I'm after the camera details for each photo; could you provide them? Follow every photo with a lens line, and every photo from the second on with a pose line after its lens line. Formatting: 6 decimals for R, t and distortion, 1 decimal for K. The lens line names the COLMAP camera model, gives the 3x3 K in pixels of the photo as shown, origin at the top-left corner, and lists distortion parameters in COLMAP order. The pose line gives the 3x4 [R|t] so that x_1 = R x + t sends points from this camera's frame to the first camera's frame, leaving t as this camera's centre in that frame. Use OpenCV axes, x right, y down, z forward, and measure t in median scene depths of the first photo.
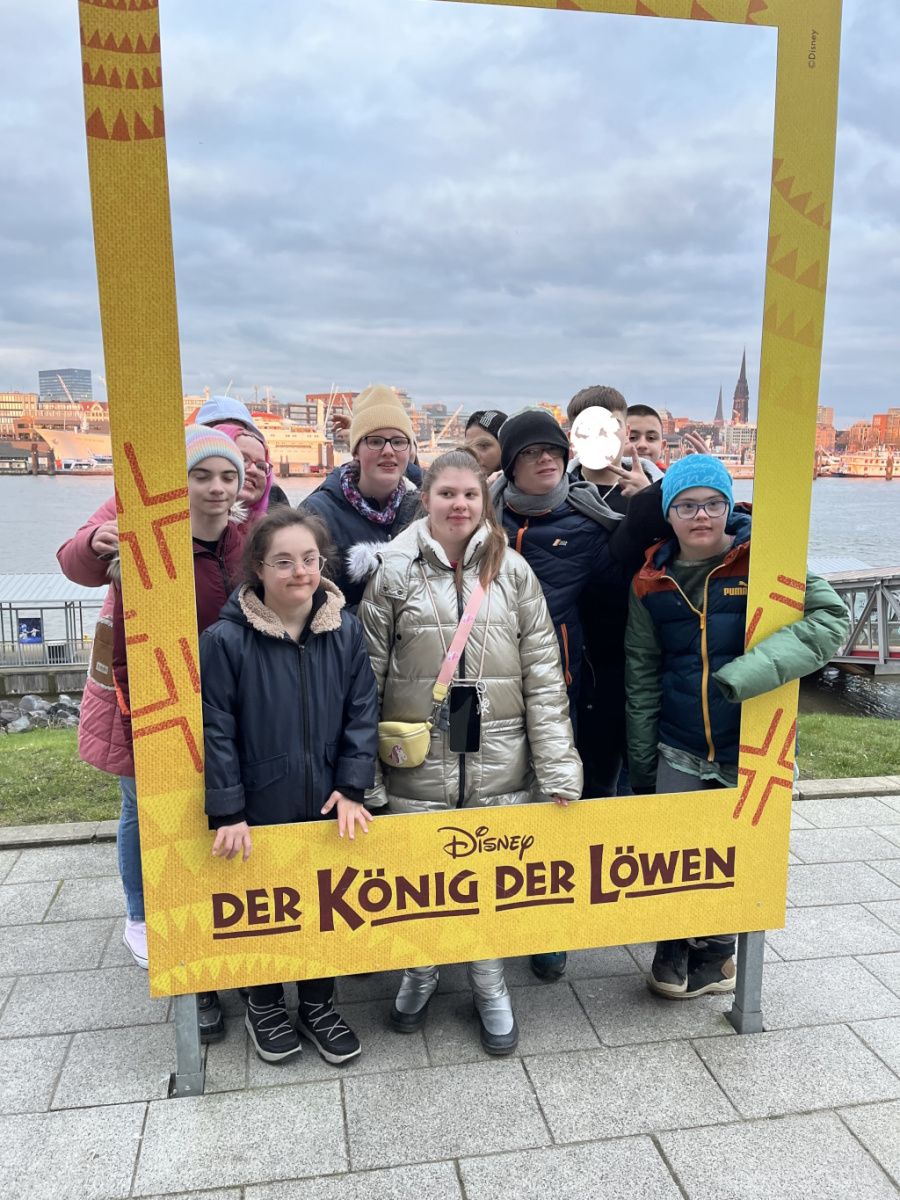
lens RADIAL K [[902.3, 0, 446.3], [0, 902.3, 596.5], [0, 0, 1]] dist [0.034629, -0.057514]
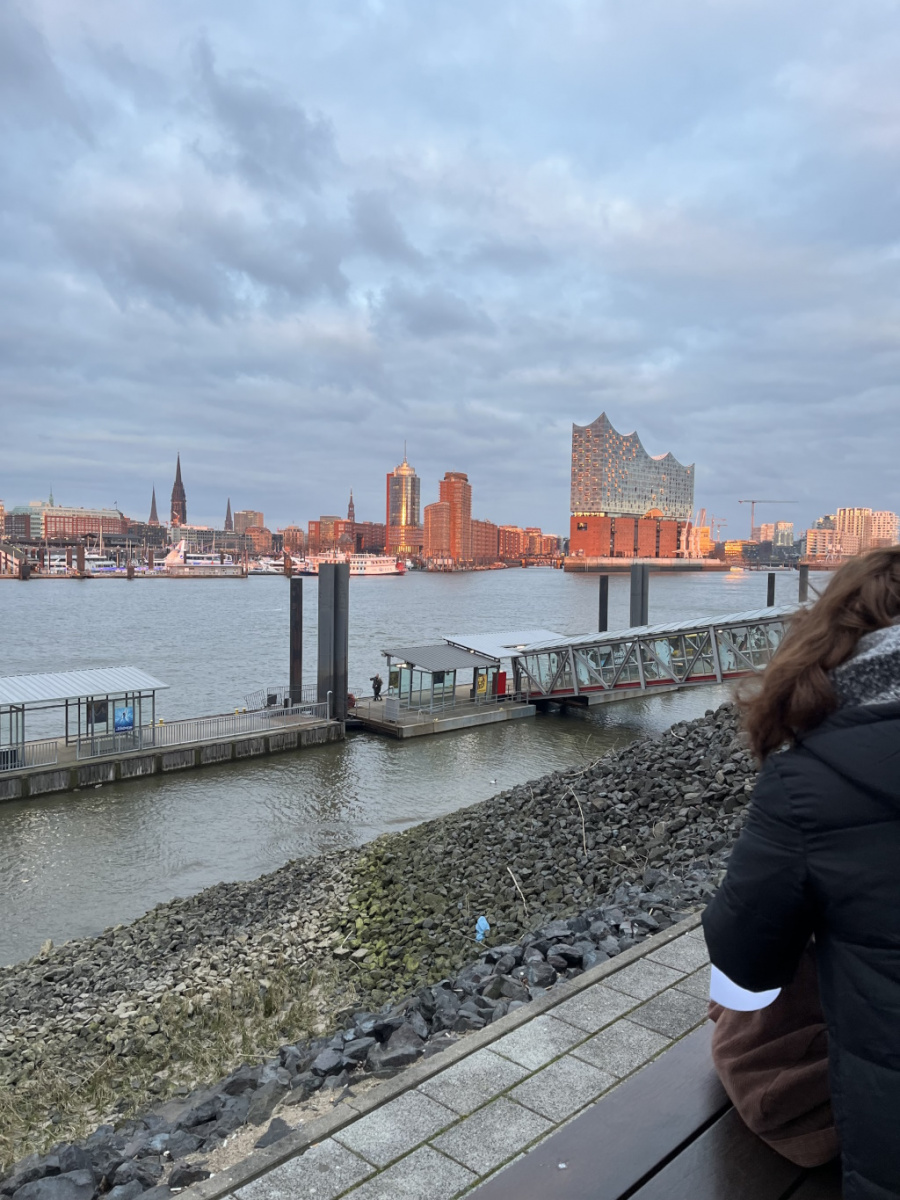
lens RADIAL K [[902.3, 0, 460.5], [0, 902.3, 606.1], [0, 0, 1]] dist [0.034629, -0.057514]
pose [[0.810644, -0.027754, 0.584881, -2.821788], [0.085134, 0.993848, -0.070835, 0.050400], [-0.579317, 0.107216, 0.808020, -0.409364]]
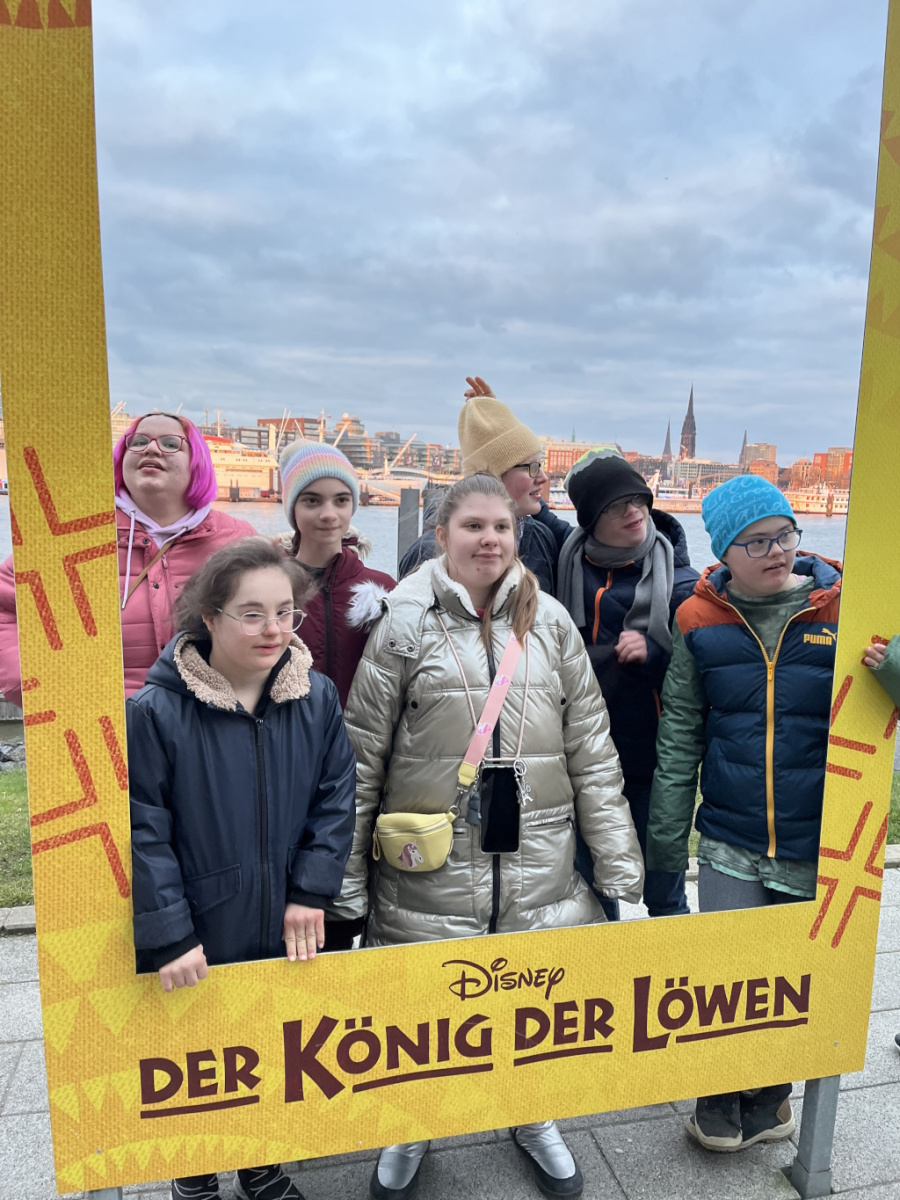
lens RADIAL K [[902.3, 0, 450.5], [0, 902.3, 610.3], [0, 0, 1]] dist [0.034629, -0.057514]
pose [[0.998137, 0.012881, 0.059633, -0.051242], [-0.011922, 0.999794, -0.016419, -0.028229], [-0.059832, 0.015678, 0.998085, 0.227347]]
